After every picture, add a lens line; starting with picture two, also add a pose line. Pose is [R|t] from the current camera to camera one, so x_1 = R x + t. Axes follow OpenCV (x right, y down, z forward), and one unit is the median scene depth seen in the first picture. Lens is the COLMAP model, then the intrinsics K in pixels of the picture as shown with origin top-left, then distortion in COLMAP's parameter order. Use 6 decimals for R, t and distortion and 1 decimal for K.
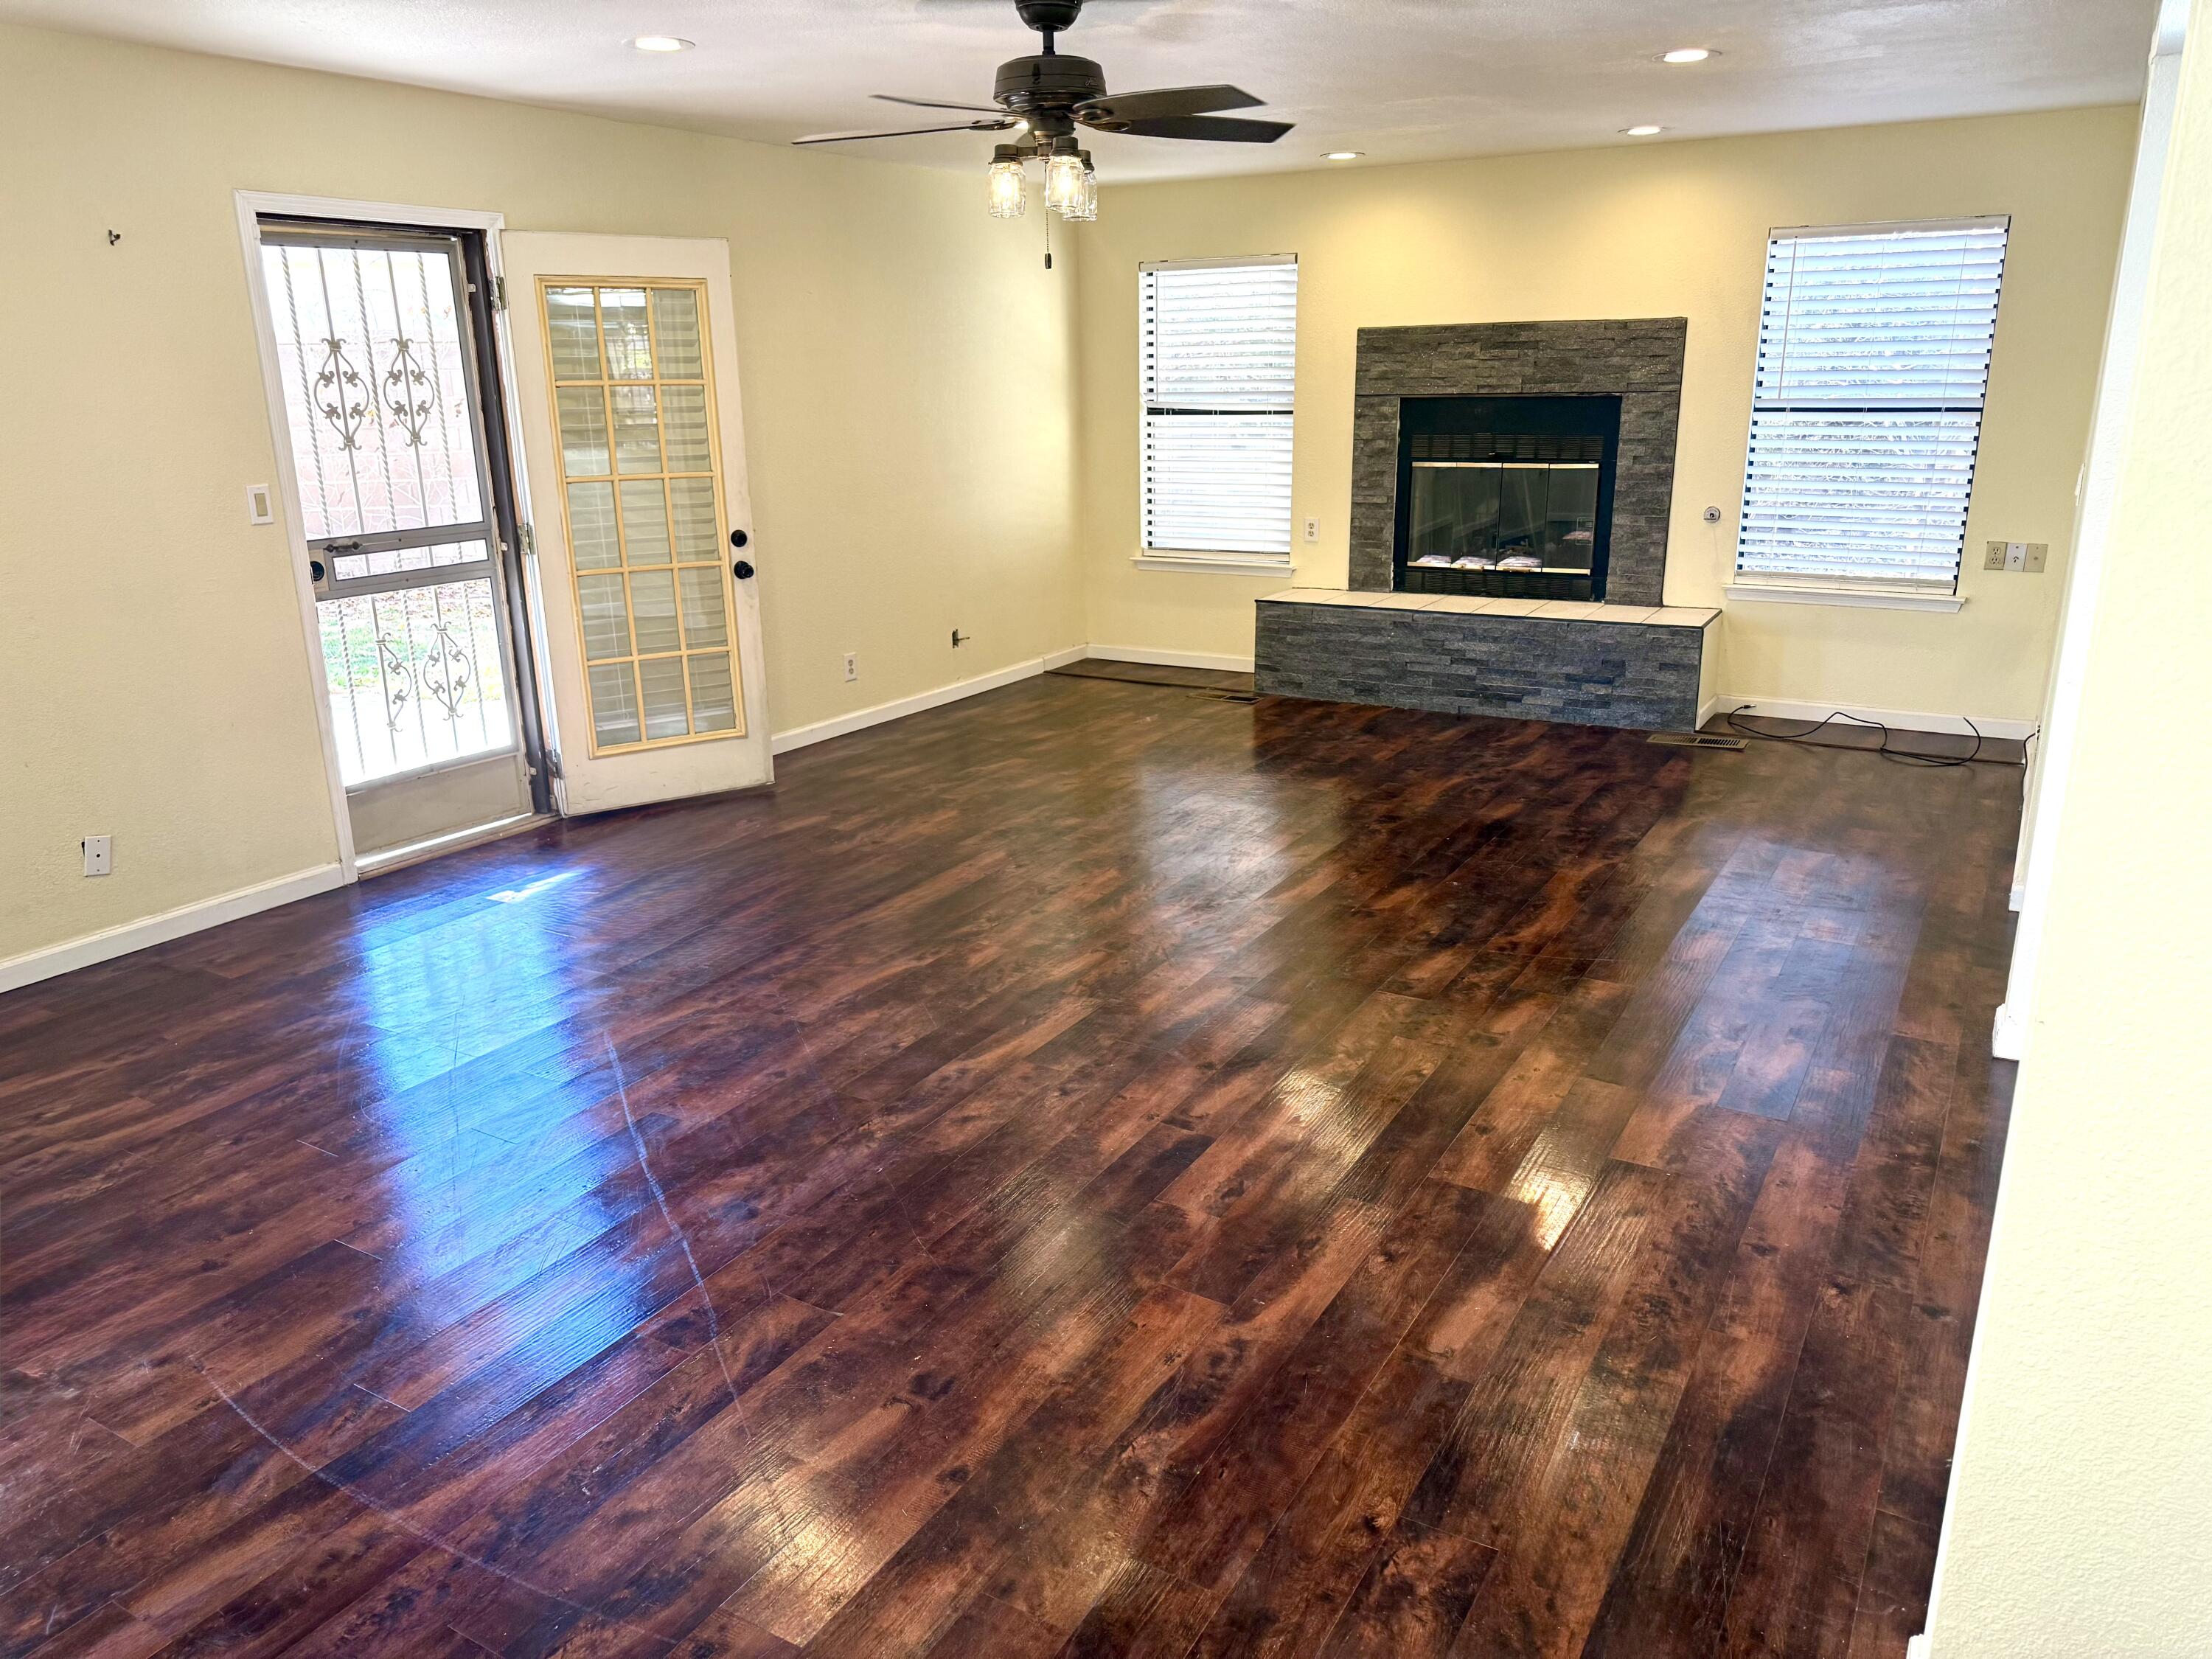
lens RADIAL K [[1547.6, 0, 1102.5], [0, 1547.6, 823.9], [0, 0, 1]] dist [0.078035, -0.085194]
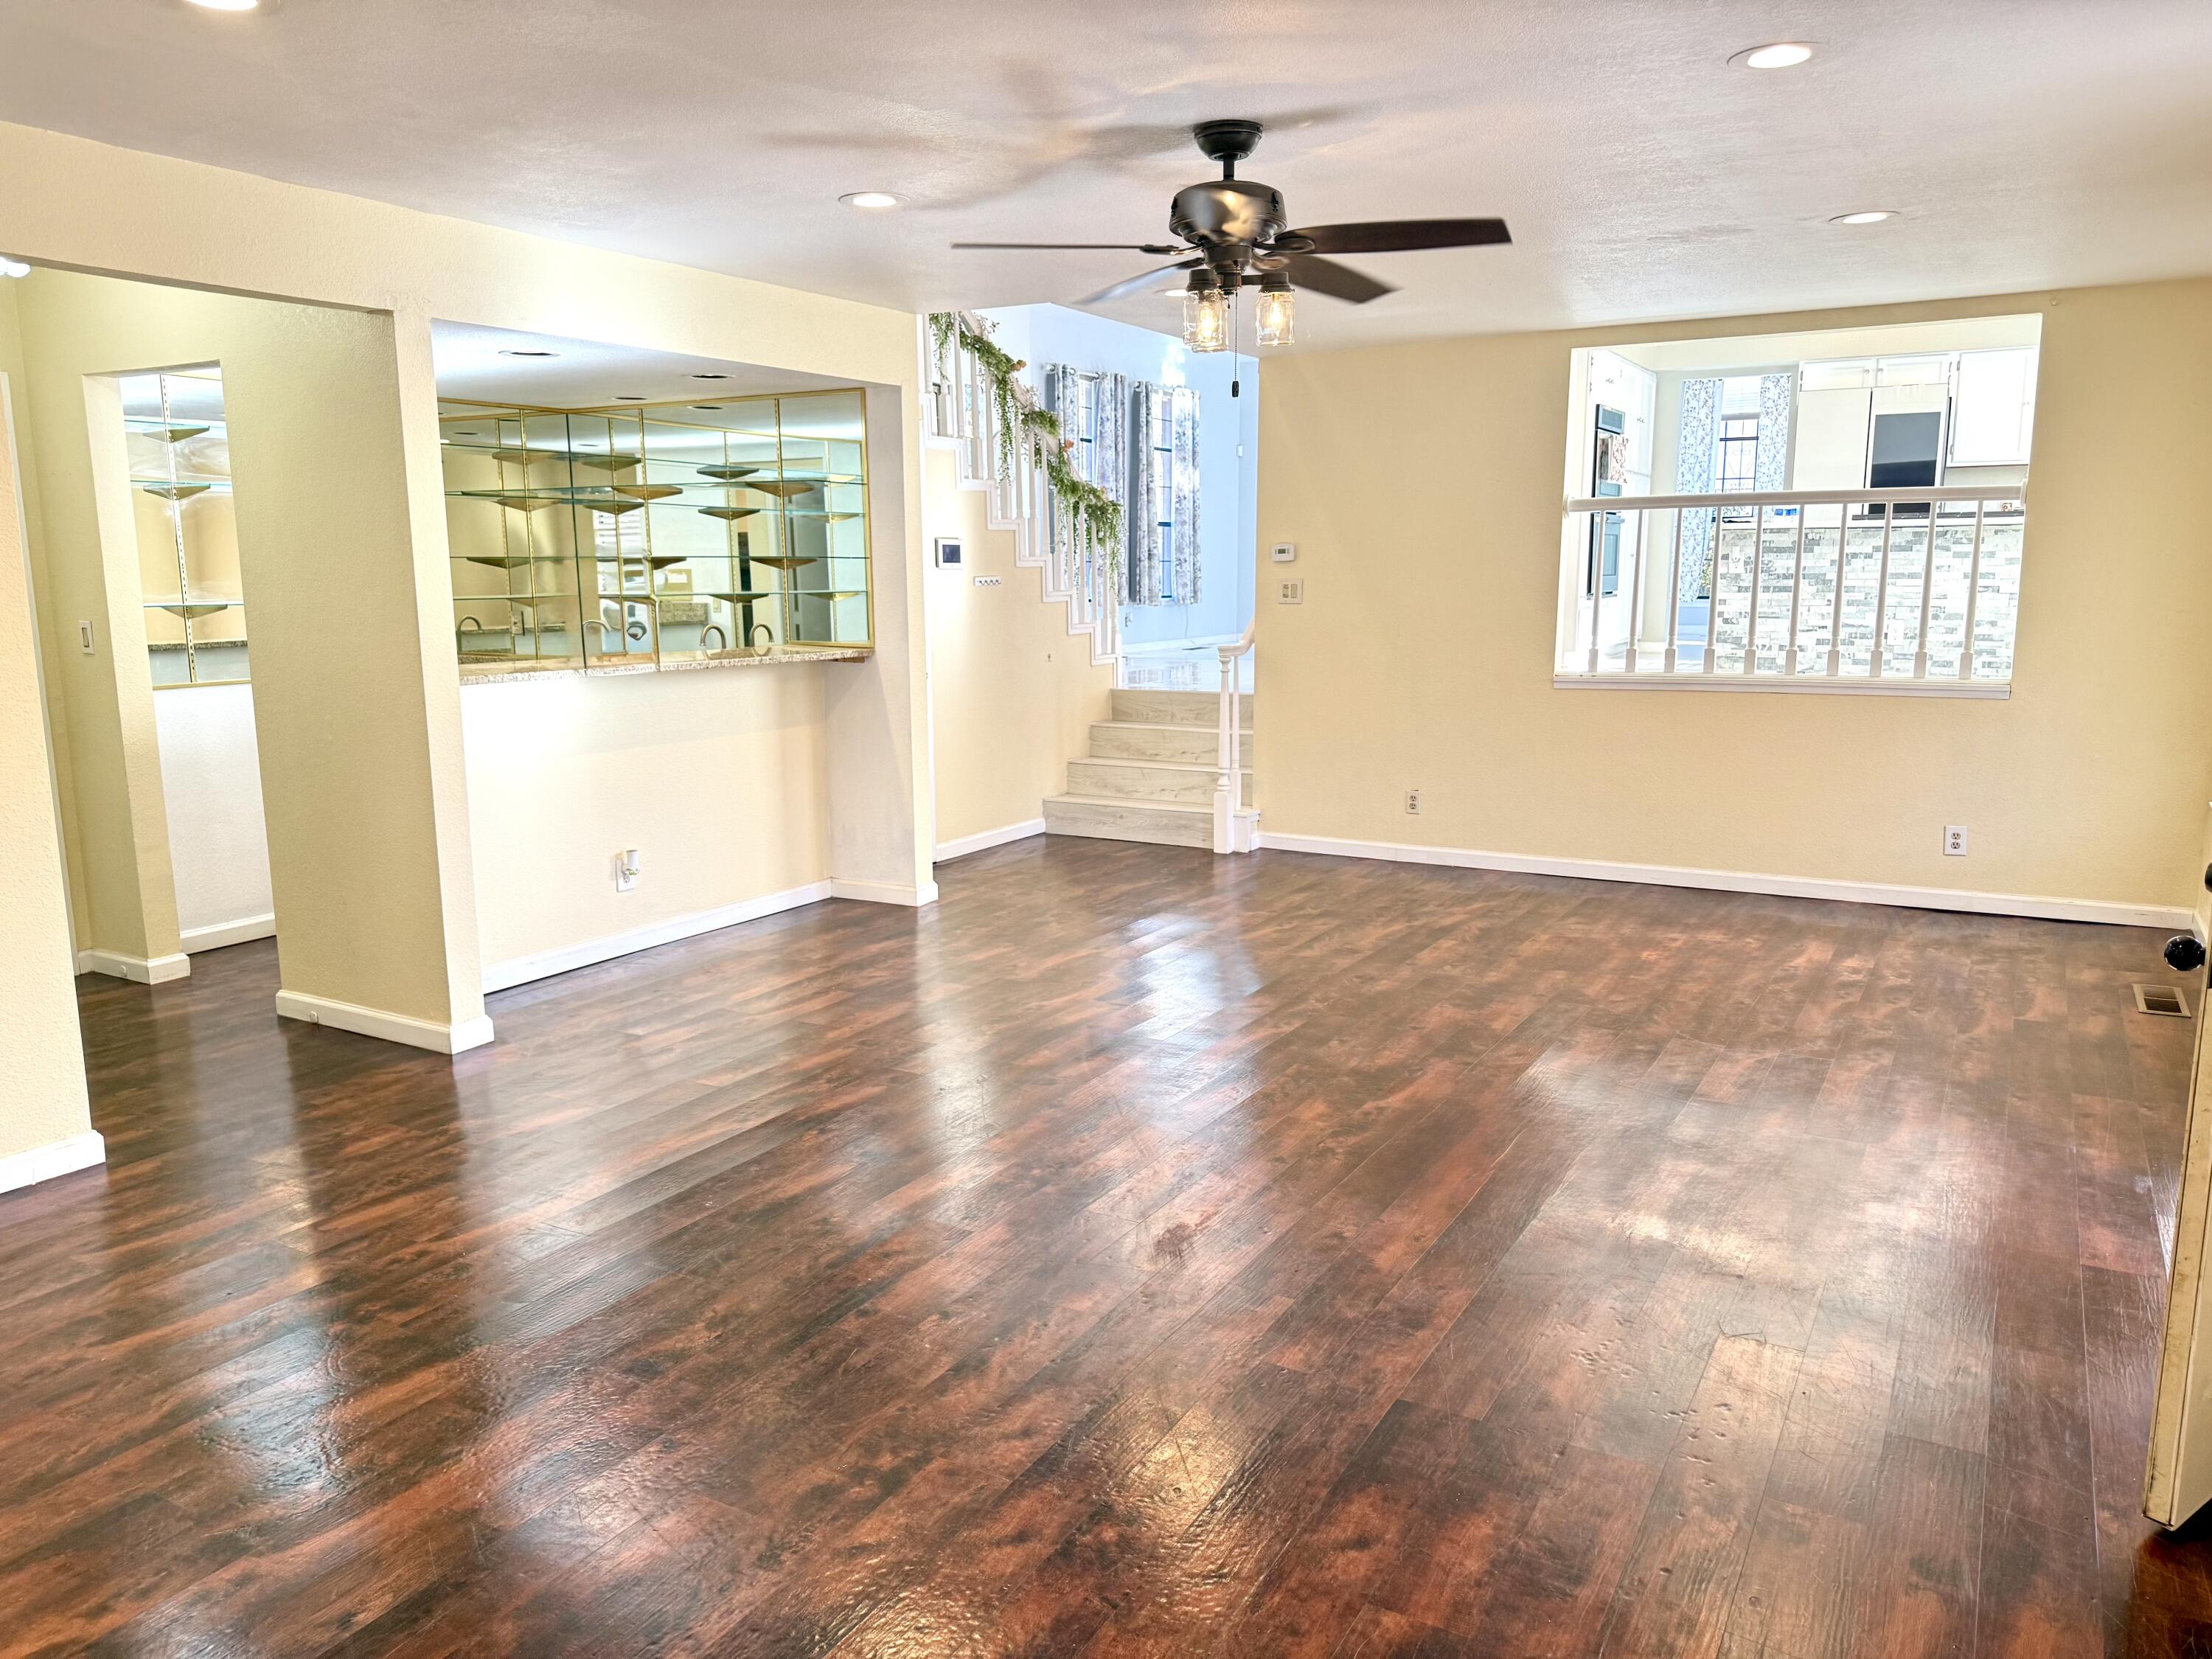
lens RADIAL K [[1547.6, 0, 1107.4], [0, 1547.6, 844.5], [0, 0, 1]] dist [0.078035, -0.085194]
pose [[-0.999732, 0.022597, -0.004985, 0.056041], [0.017944, 0.893046, 0.449607, -0.551153], [0.014612, 0.449398, -0.893212, 2.008969]]
